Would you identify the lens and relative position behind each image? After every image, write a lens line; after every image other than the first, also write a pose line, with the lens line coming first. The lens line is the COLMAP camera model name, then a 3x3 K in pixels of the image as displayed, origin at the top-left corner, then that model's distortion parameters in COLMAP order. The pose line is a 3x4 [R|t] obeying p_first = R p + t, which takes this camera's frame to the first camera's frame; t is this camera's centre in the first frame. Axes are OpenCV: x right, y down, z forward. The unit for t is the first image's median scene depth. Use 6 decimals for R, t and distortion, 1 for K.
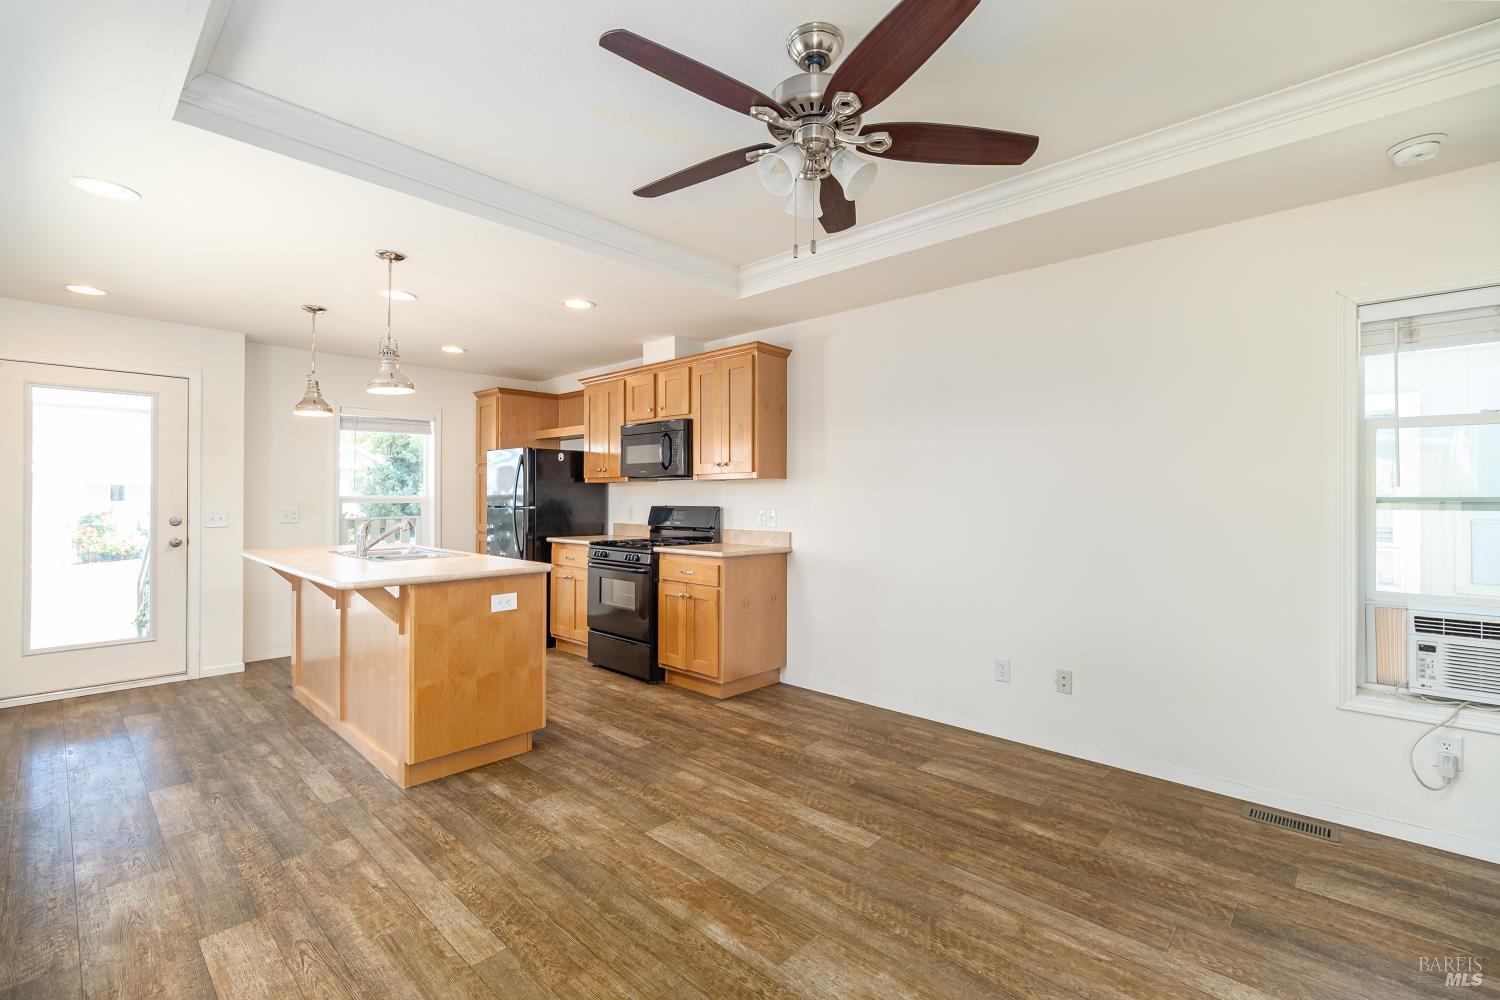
lens RADIAL K [[653.3, 0, 764.3], [0, 653.3, 500.2], [0, 0, 1]] dist [-0.002022, 0.000121]
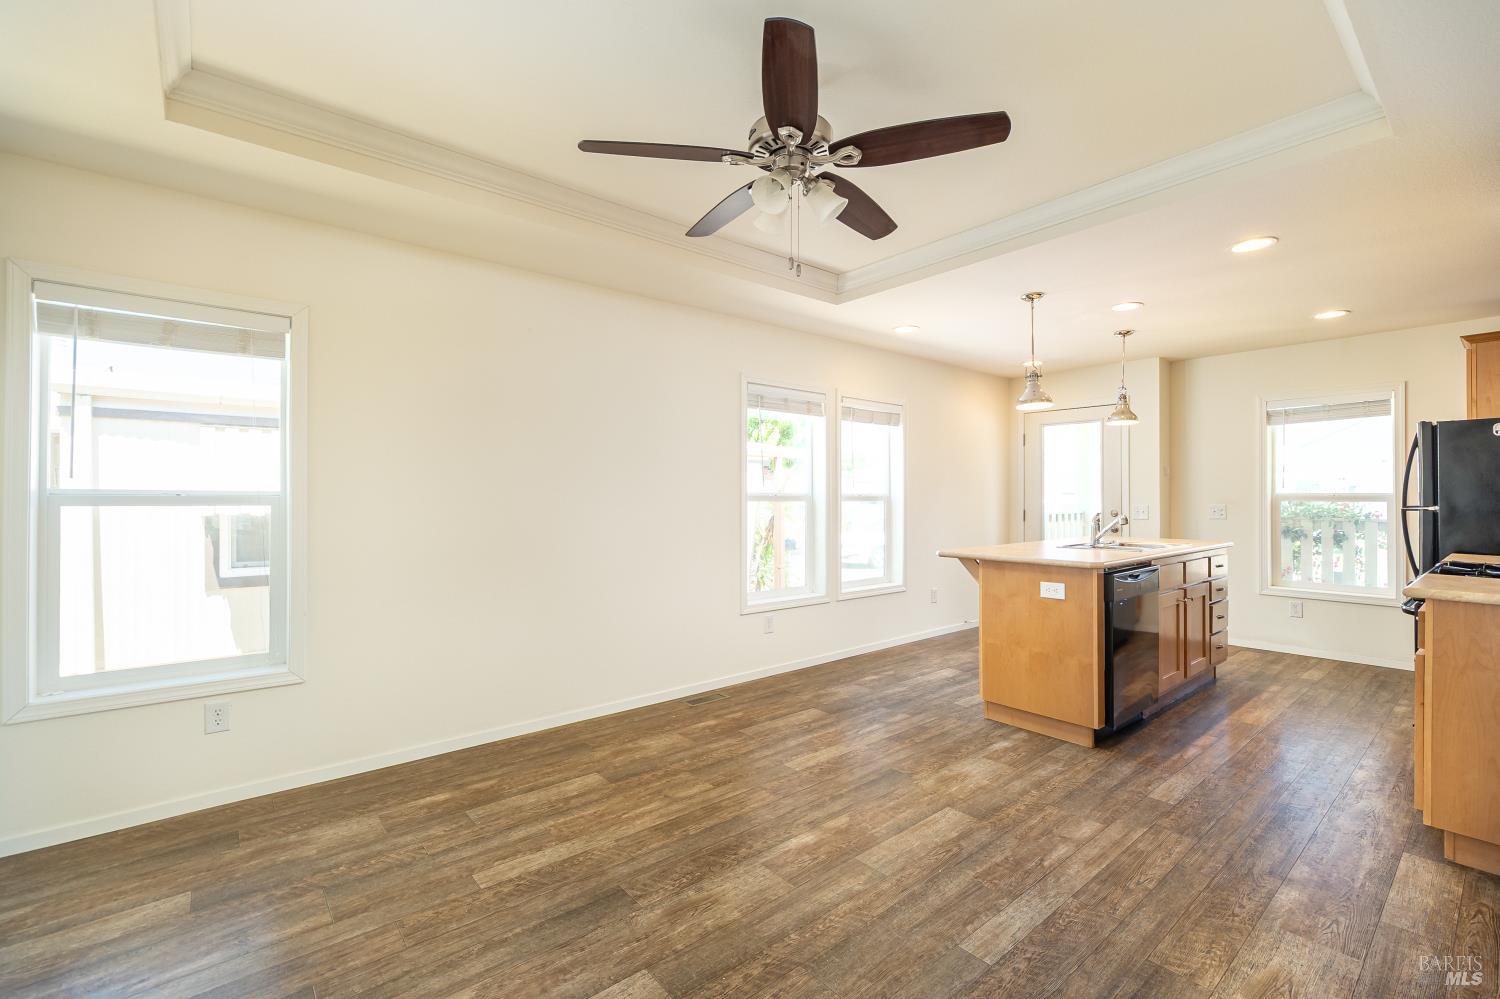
lens RADIAL K [[653.3, 0, 764.3], [0, 653.3, 499.7], [0, 0, 1]] dist [-0.002022, 0.000121]
pose [[-0.126842, 0.001620, -0.991922, 0.769127], [-0.005600, 0.999982, 0.002349, 0.008660], [0.991907, 0.005853, -0.126831, 0.709550]]
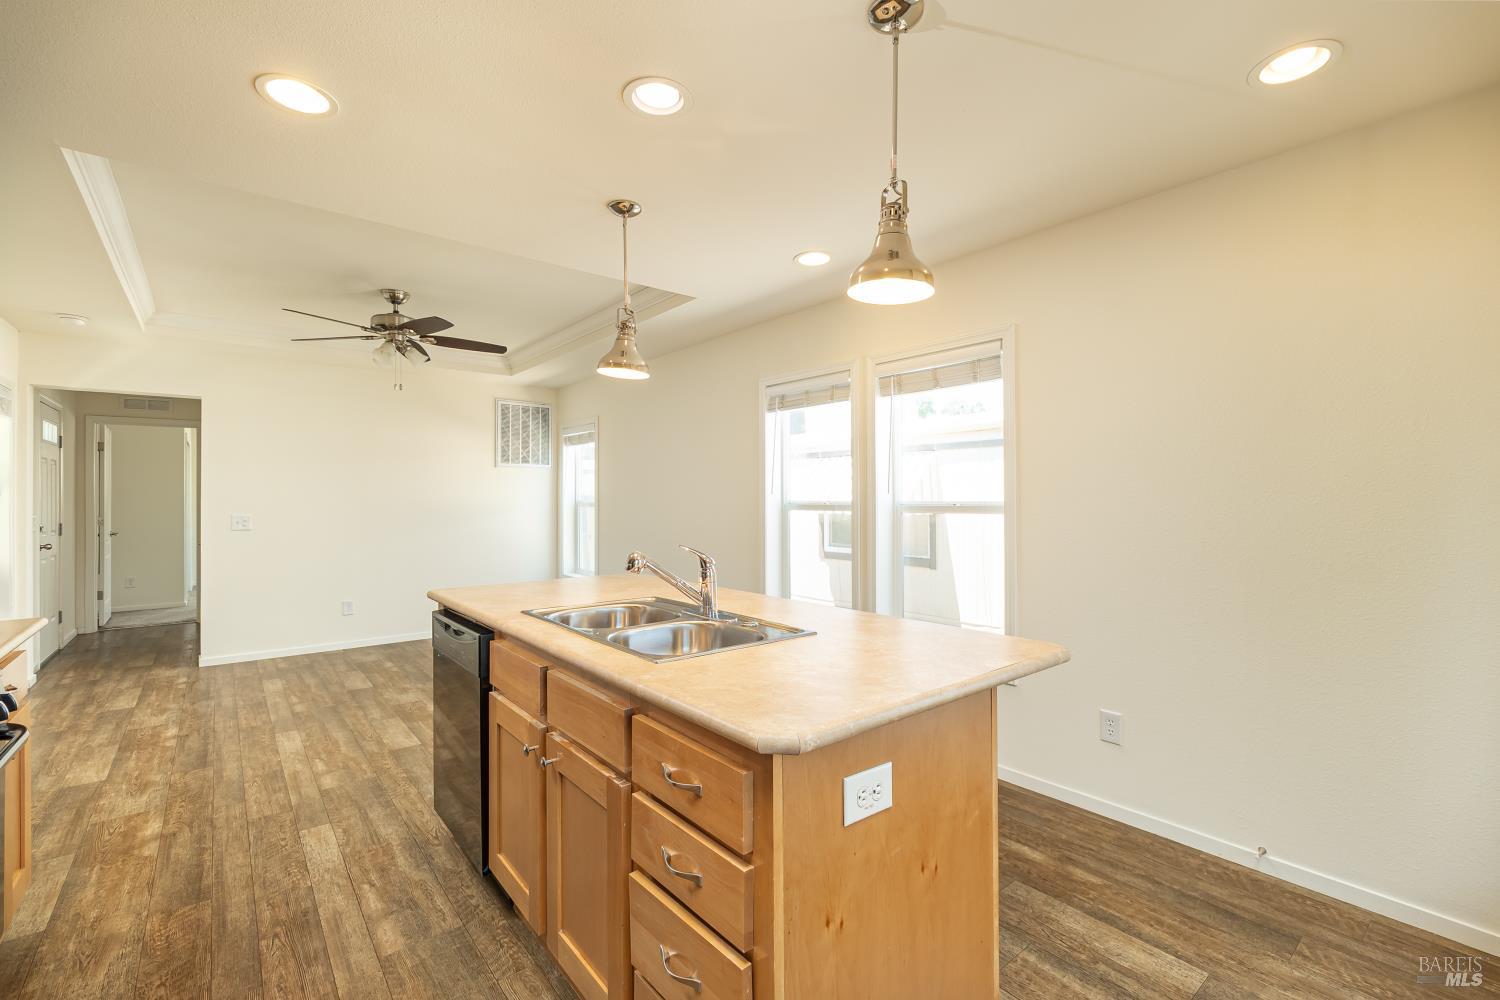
lens RADIAL K [[662.0, 0, 745.8], [0, 662.0, 459.0], [0, 0, 1]] dist [0.011309, -0.000583]
pose [[-0.986663, 0.010905, 0.162410, -0.936722], [0.002126, 0.998531, -0.054134, -0.014968], [-0.162762, -0.053067, -0.985237, 1.967142]]
